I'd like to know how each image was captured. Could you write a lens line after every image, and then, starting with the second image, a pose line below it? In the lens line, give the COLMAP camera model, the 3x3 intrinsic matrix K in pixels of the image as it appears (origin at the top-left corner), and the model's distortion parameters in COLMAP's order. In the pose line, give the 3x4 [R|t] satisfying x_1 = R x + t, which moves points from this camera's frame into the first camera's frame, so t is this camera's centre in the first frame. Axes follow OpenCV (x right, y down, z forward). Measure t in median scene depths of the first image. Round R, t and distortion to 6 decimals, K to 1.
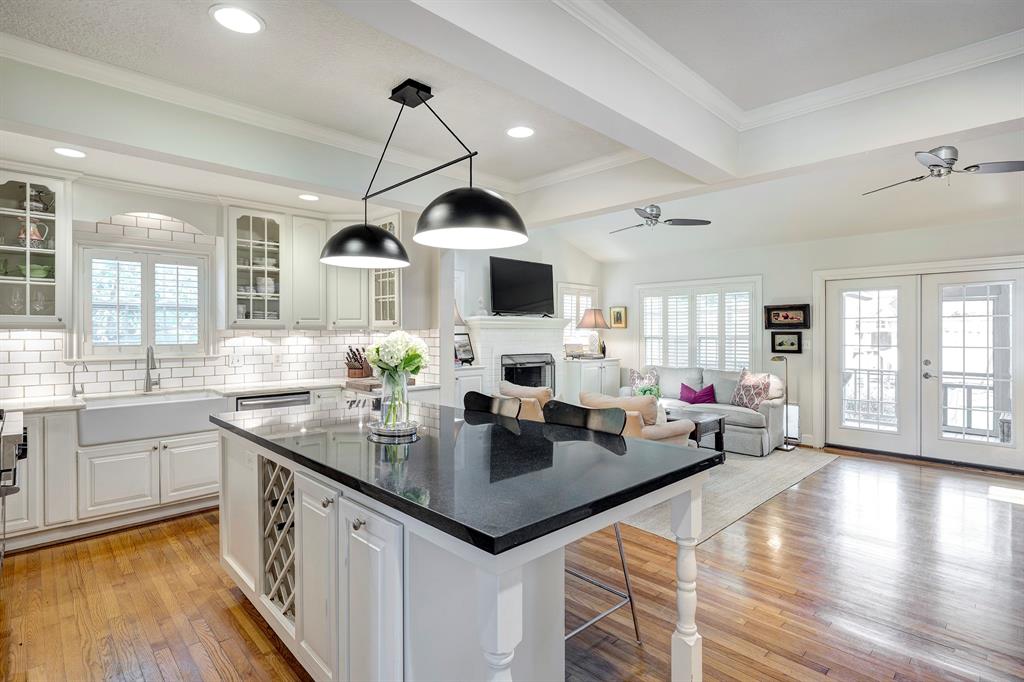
lens RADIAL K [[533.4, 0, 512.0], [0, 533.4, 341.0], [0, 0, 1]] dist [-0.000023, -0.000443]
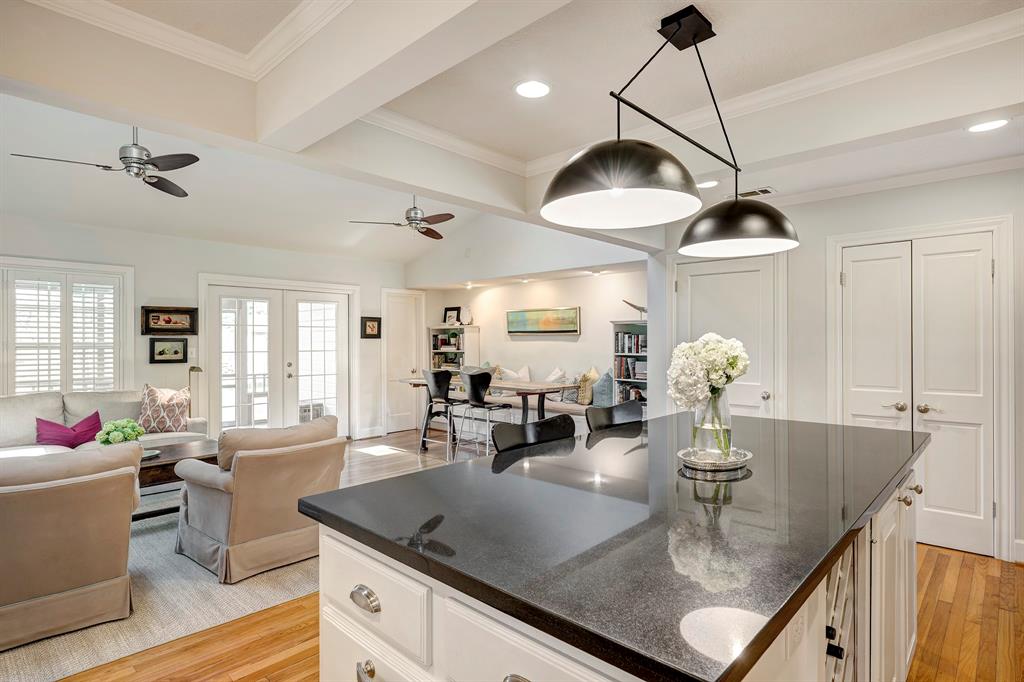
lens RADIAL K [[522.5, 0, 535.7], [0, 522.5, 336.7], [0, 0, 1]] dist [-0.000161, 0.000038]
pose [[-0.039419, 0.002590, 0.999219, -0.419801], [0.009819, 0.999949, -0.002205, -0.014423], [-0.999175, 0.009724, -0.039443, 0.524464]]
